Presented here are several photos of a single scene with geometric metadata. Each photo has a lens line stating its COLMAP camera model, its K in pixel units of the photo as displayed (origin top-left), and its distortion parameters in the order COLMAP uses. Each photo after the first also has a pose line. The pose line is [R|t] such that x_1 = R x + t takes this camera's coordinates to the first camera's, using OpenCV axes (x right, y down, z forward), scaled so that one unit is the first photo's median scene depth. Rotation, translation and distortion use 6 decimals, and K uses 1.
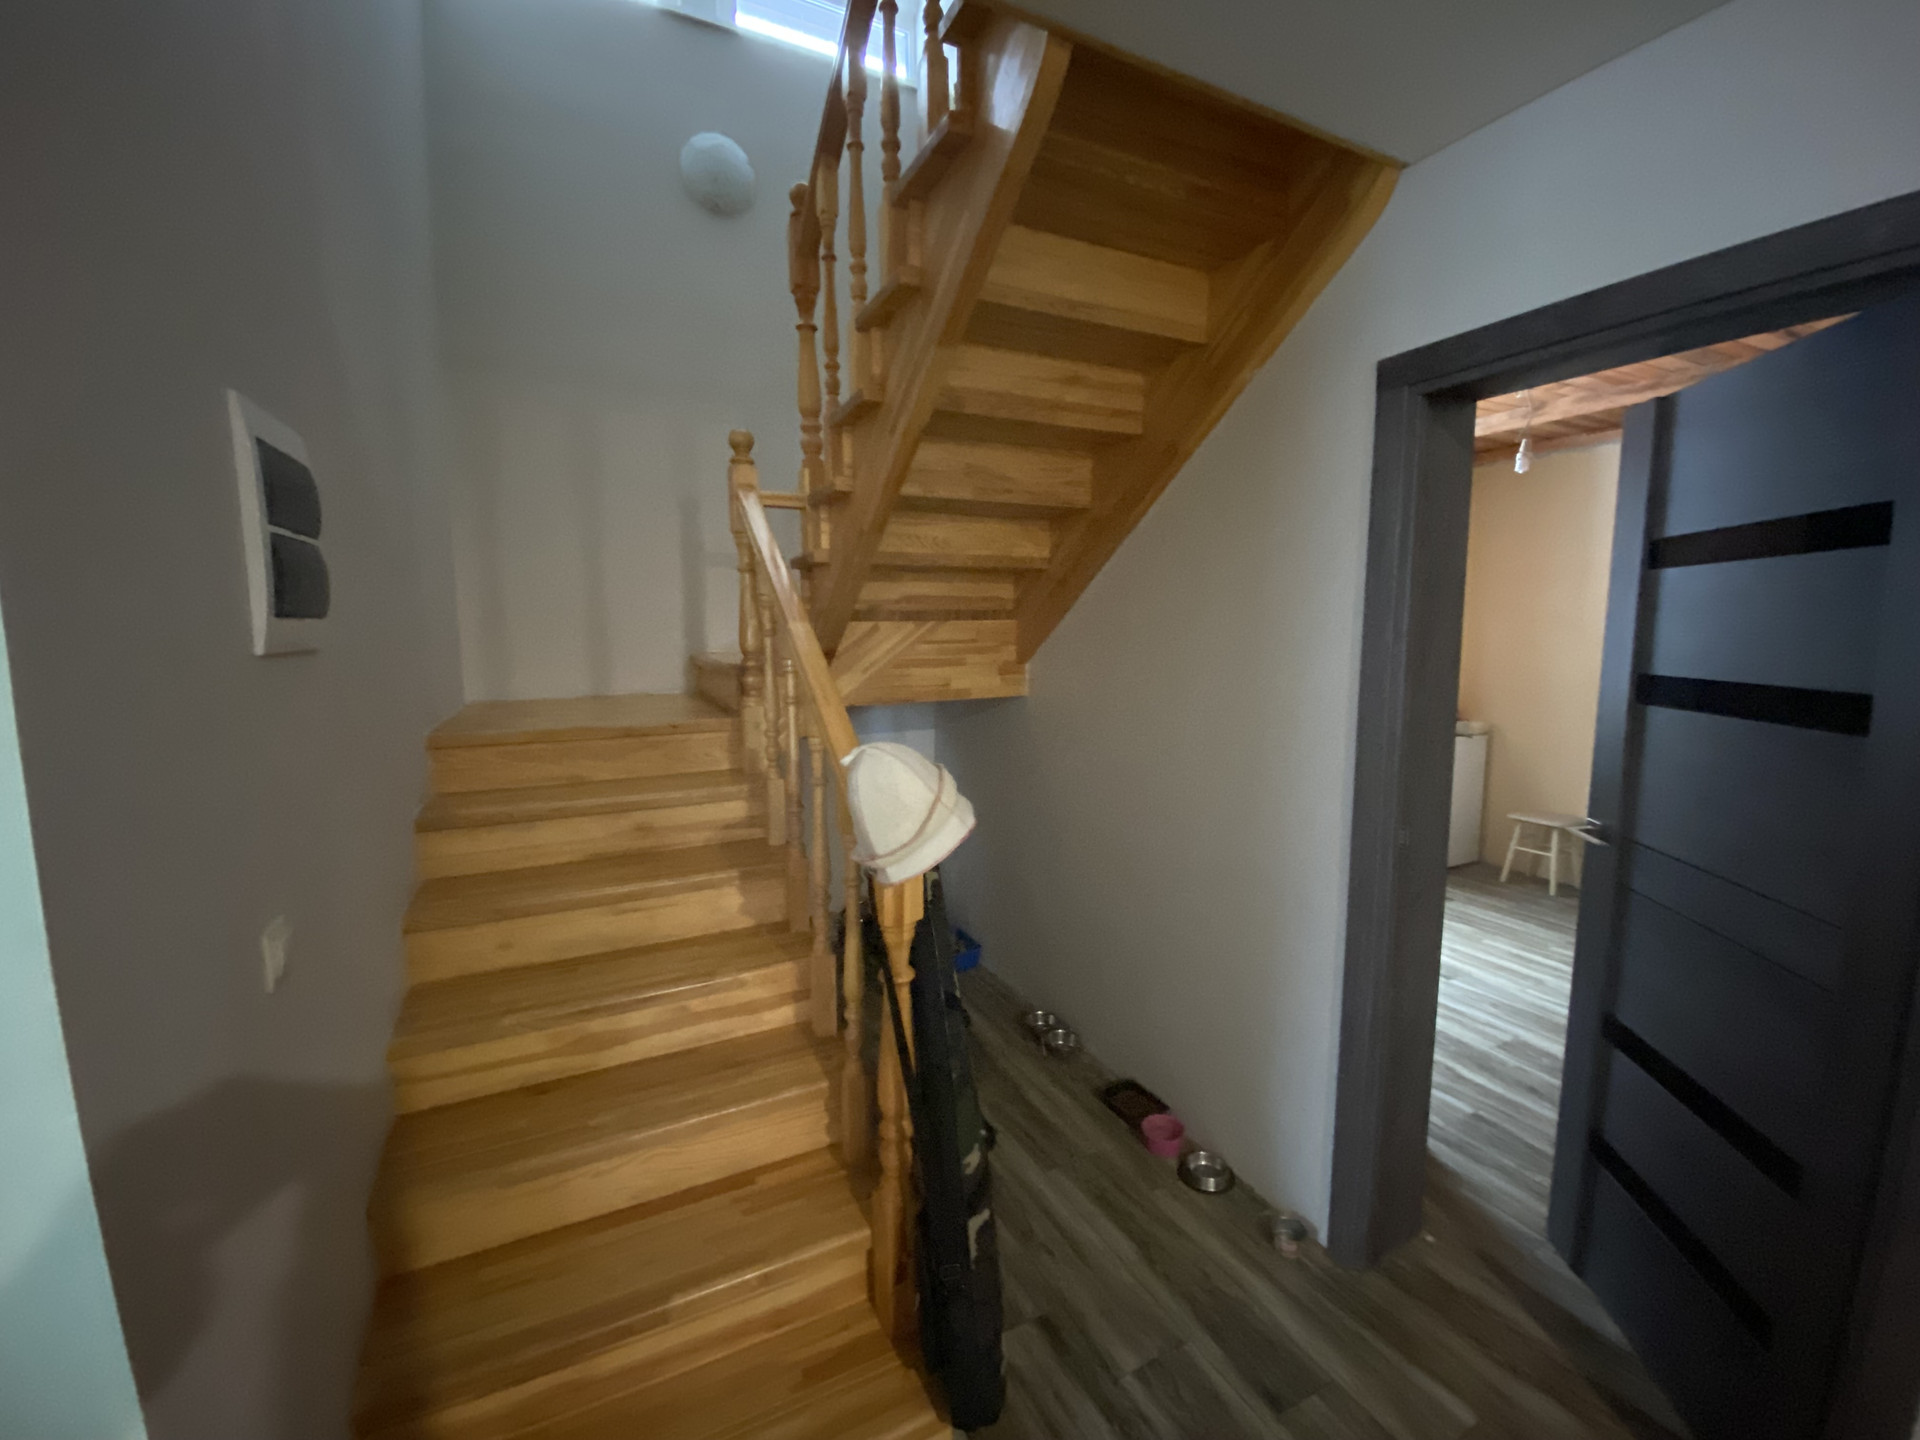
lens RADIAL K [[771.9, 0, 963.1], [0, 771.9, 722.1], [0, 0, 1]] dist [-0.022456, -0.003379]
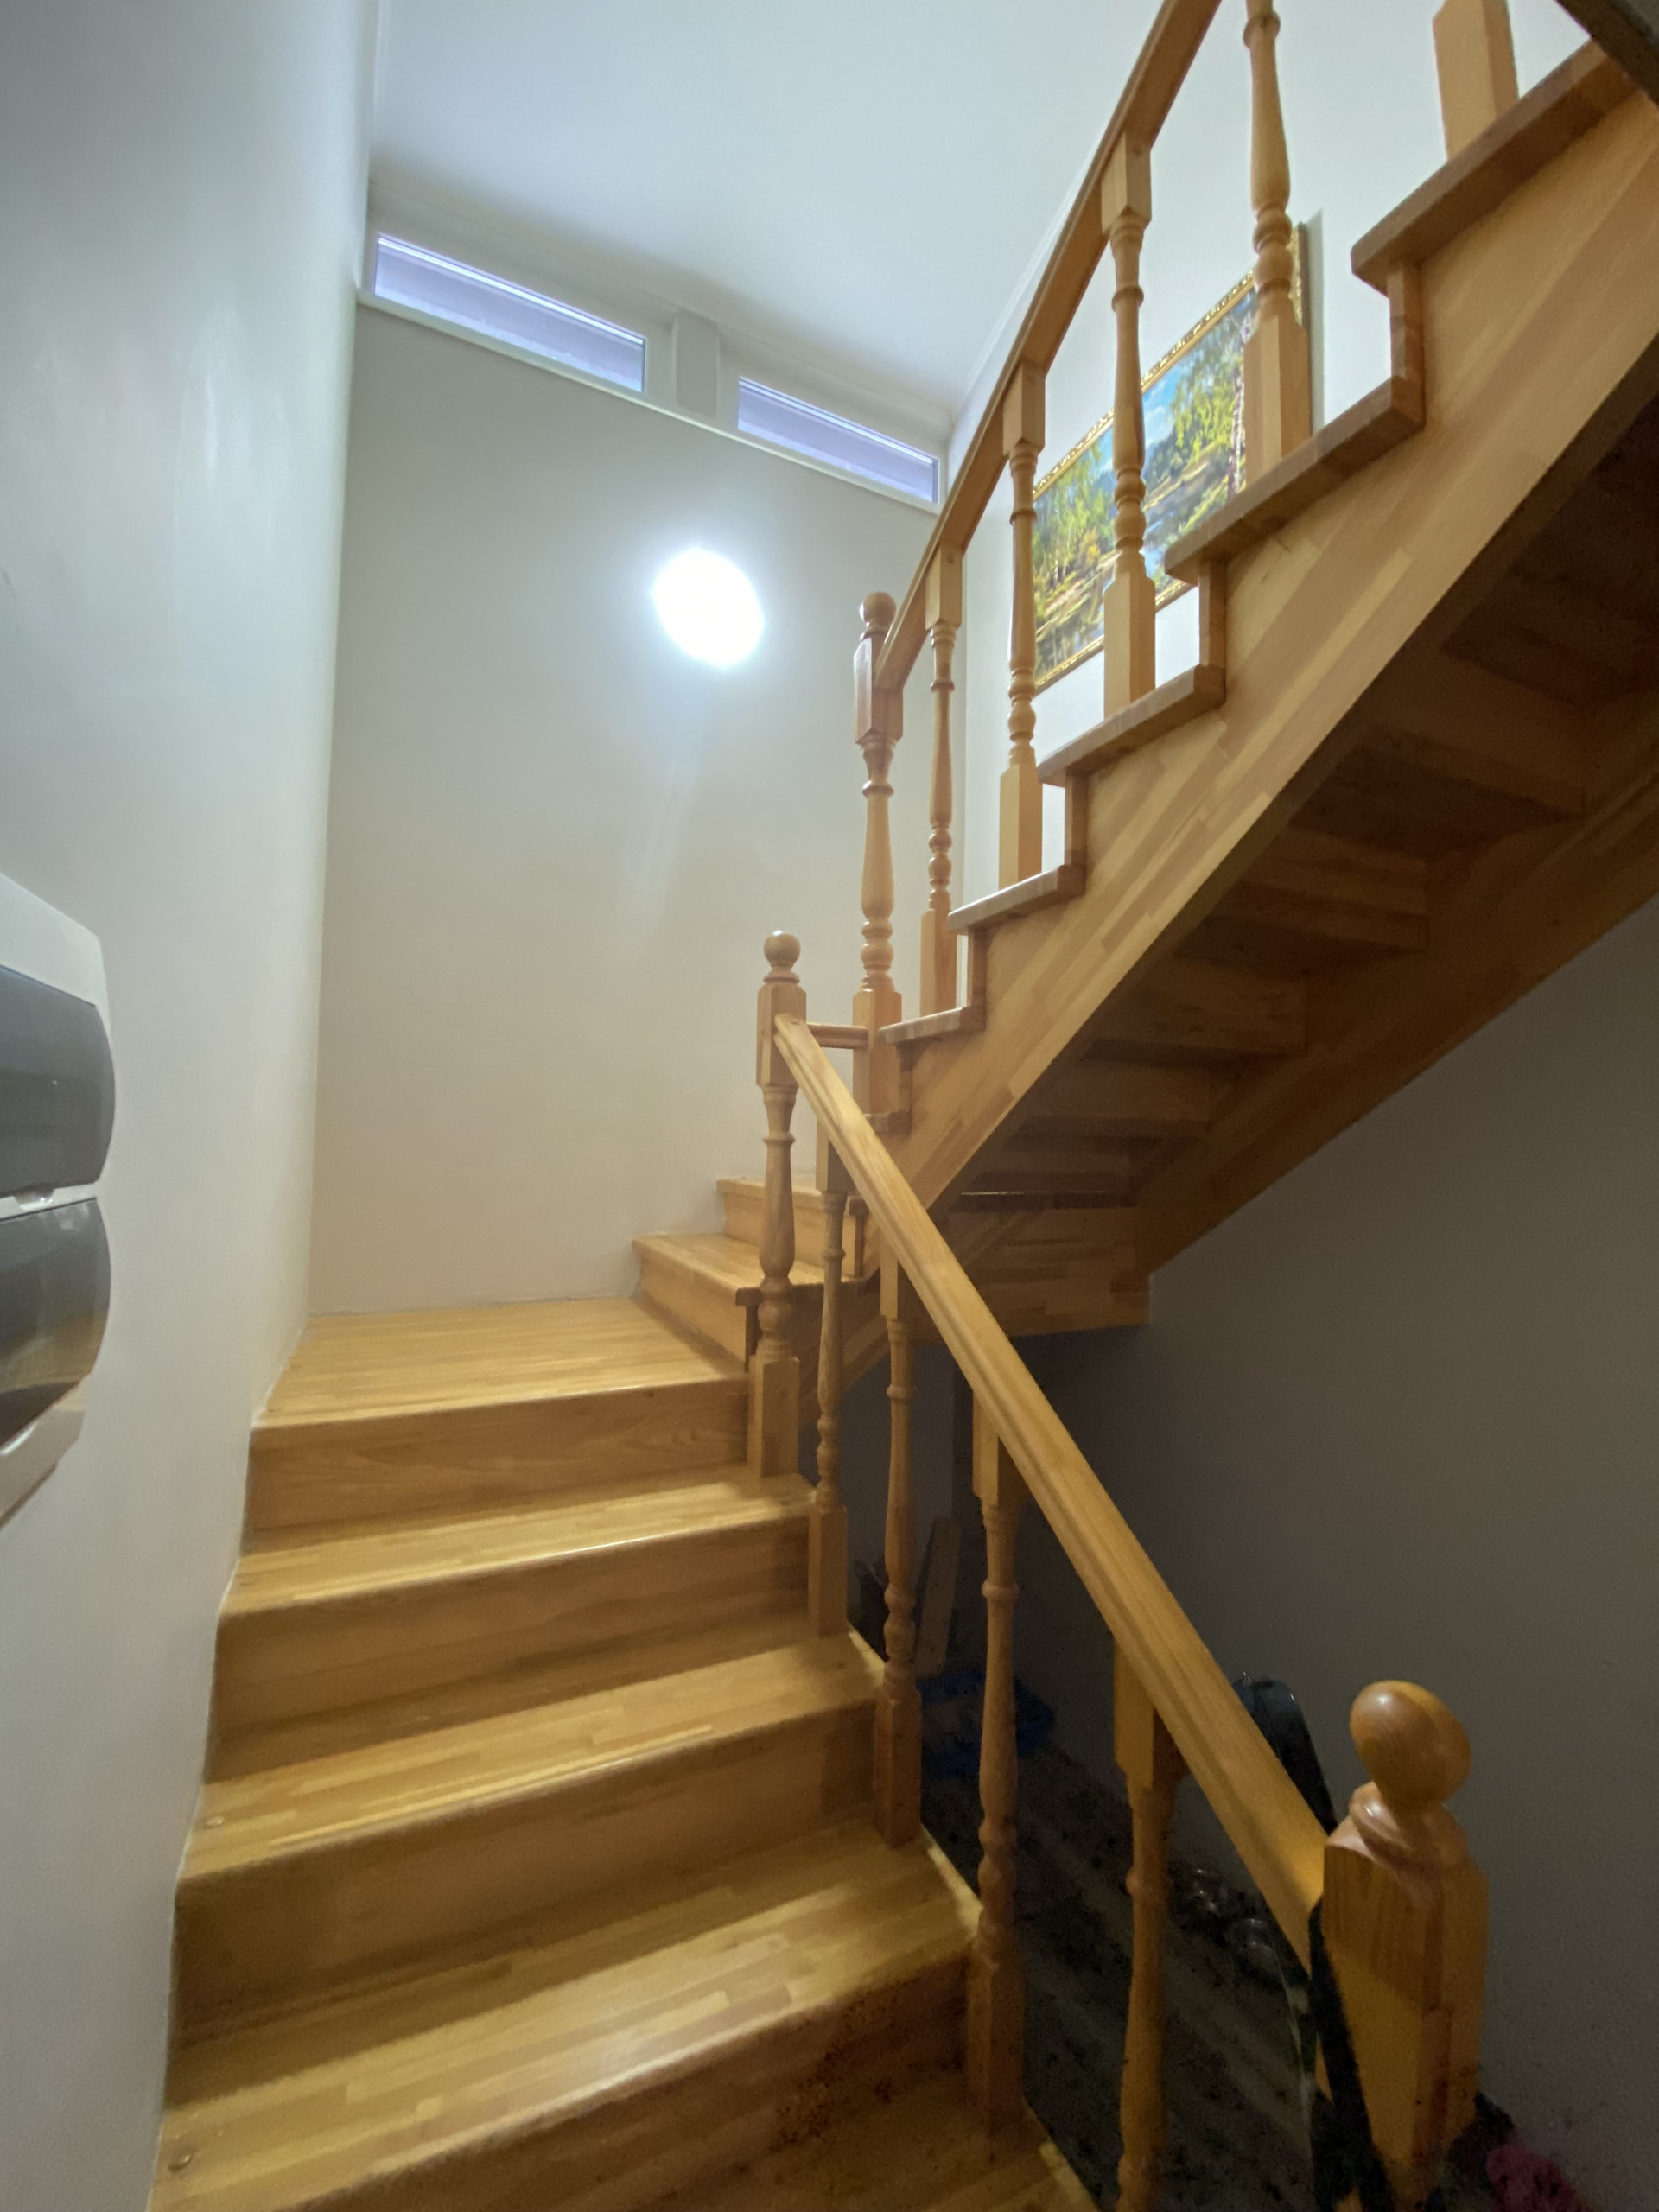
lens RADIAL K [[889.1, 0, 824.8], [0, 889.1, 1098.3], [0, 0, 1]] dist [0.002317, -0.013128]
pose [[0.999495, 0.016515, -0.027134, -0.201380], [-0.021169, 0.983190, -0.181351, -0.089737], [0.023683, 0.181834, 0.983044, 0.238984]]
